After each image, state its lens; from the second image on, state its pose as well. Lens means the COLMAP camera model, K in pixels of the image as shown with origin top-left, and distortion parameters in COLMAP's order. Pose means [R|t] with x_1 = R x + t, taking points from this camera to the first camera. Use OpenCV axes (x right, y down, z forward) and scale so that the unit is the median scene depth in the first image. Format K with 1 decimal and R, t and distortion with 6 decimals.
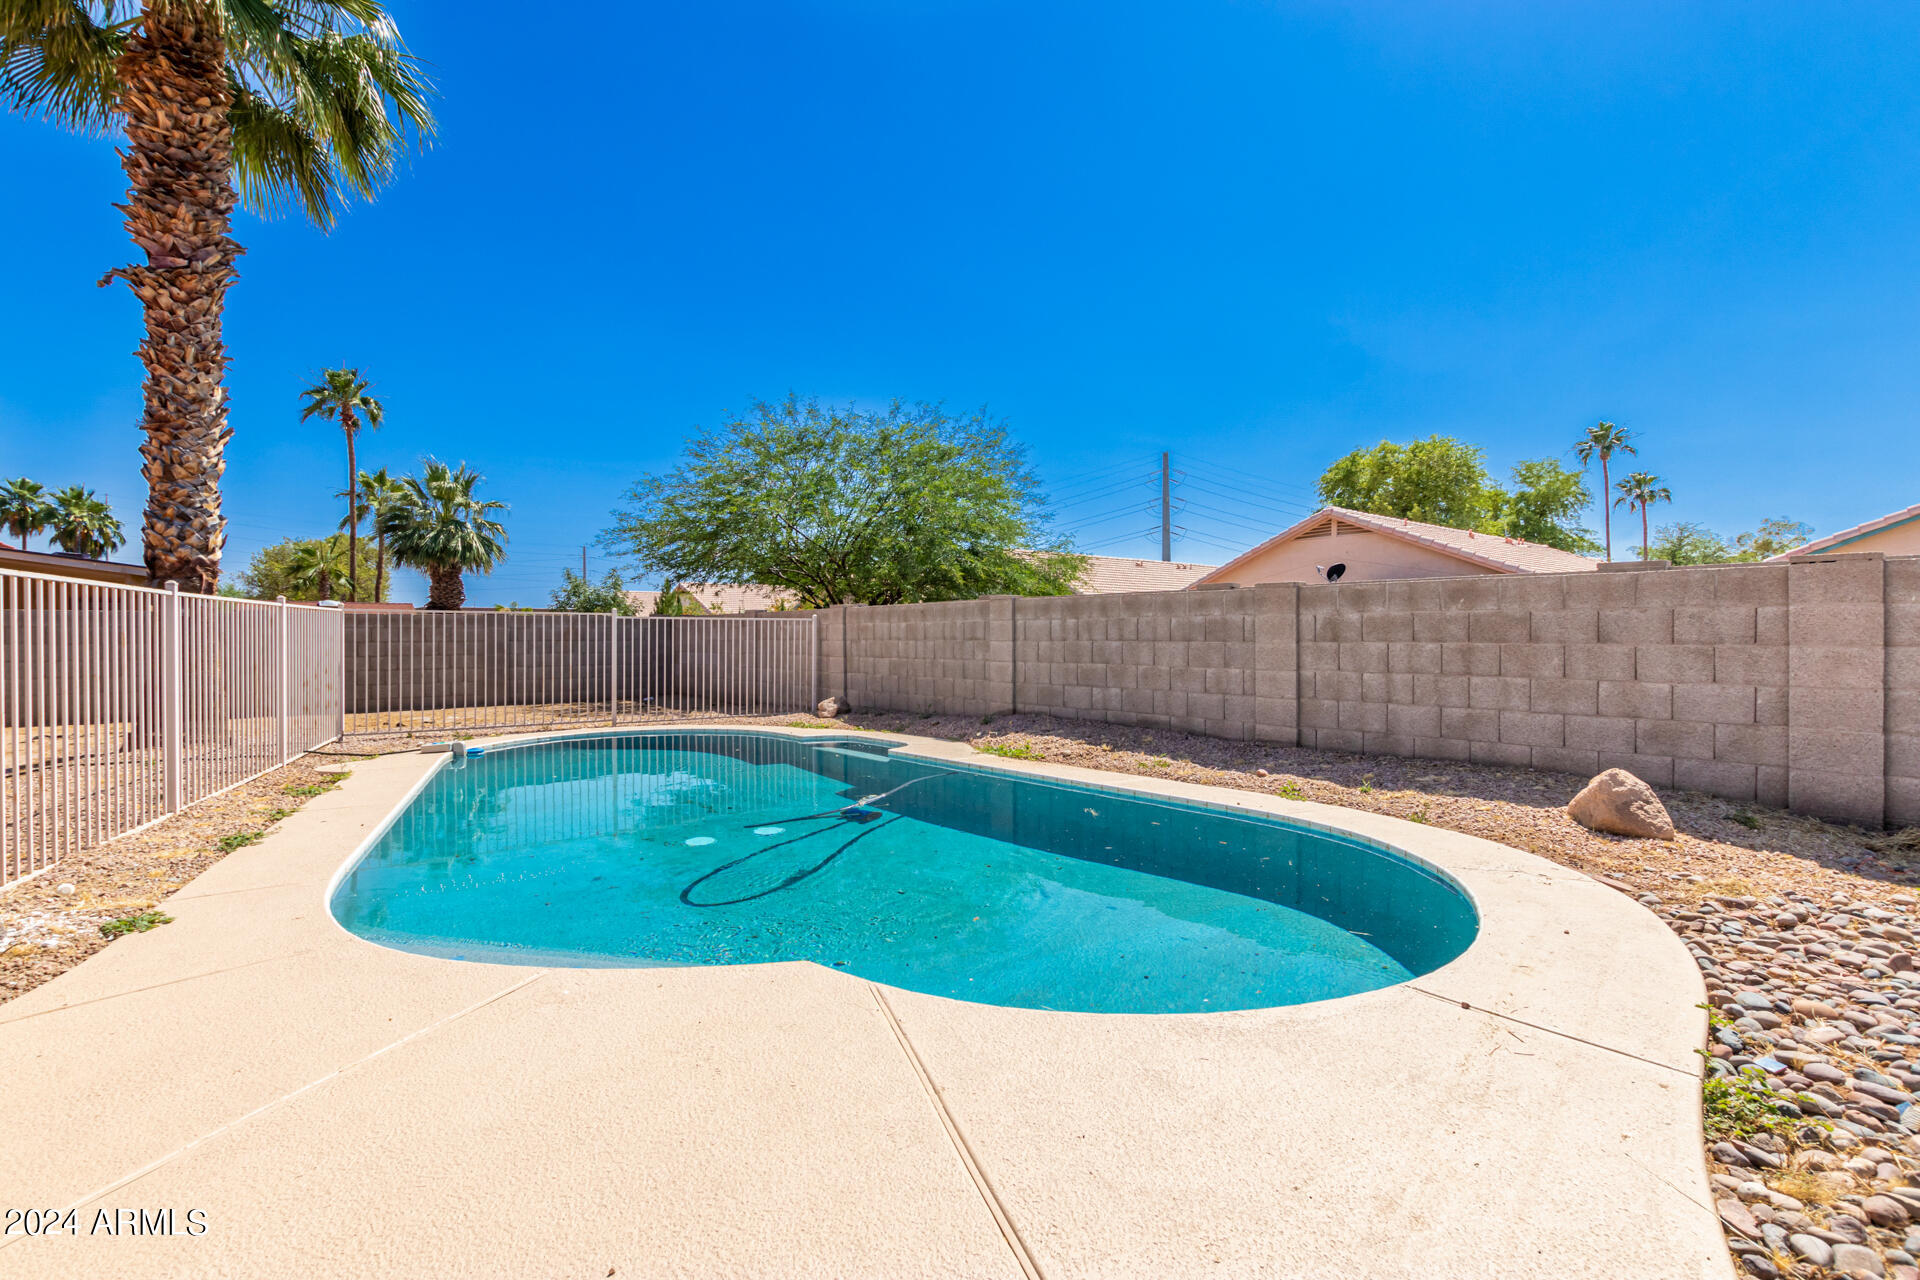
lens RADIAL K [[888.4, 0, 952.6], [0, 888.4, 642.7], [0, 0, 1]] dist [0.008233, -0.001891]
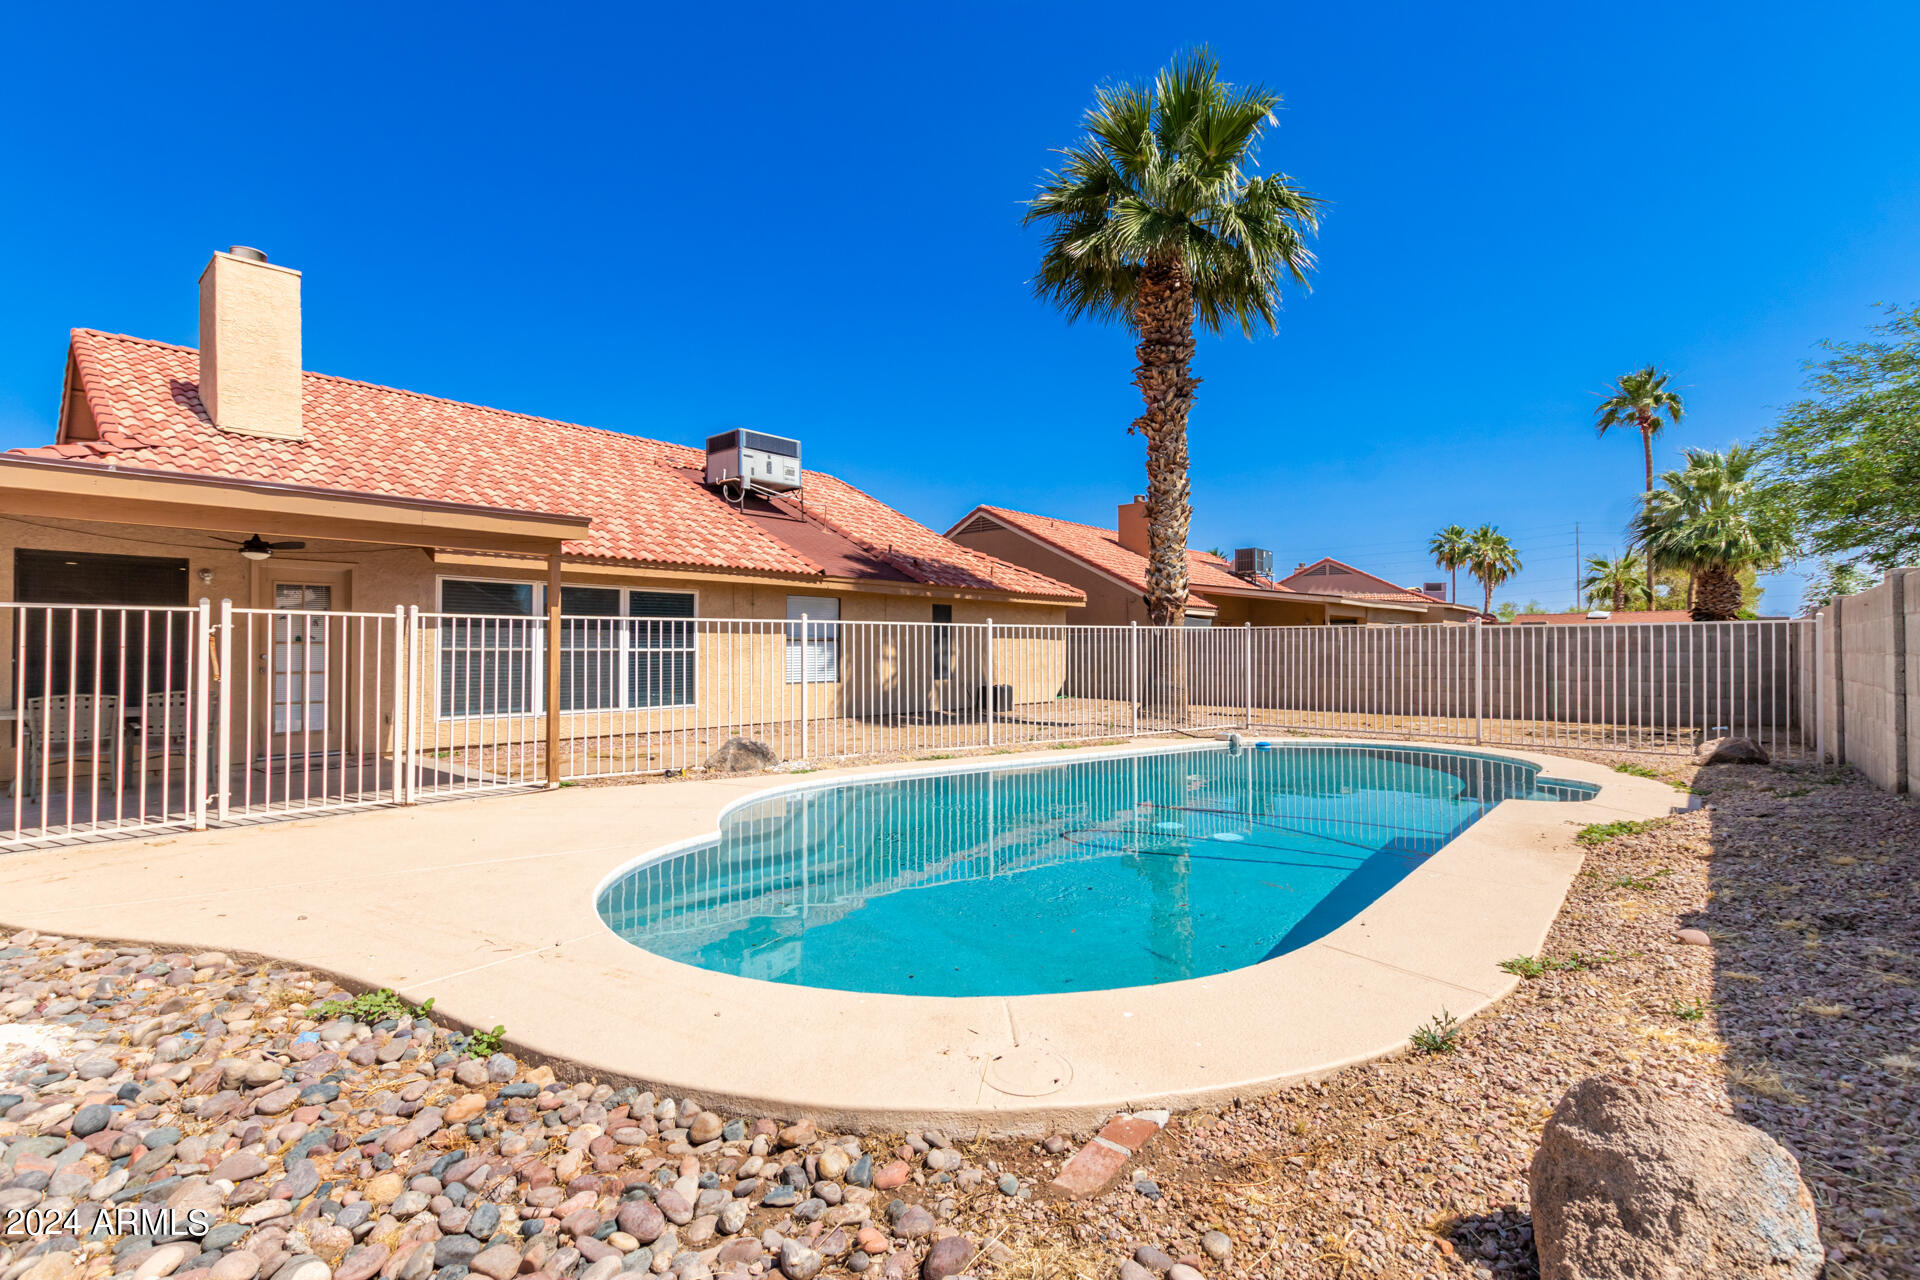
lens RADIAL K [[888.4, 0, 952.5], [0, 888.4, 642.7], [0, 0, 1]] dist [0.008233, -0.001891]
pose [[0.151717, -0.006743, -0.988401, 0.341579], [-0.004114, 0.999964, -0.007454, -0.002392], [0.988415, 0.005197, 0.151684, 0.243034]]
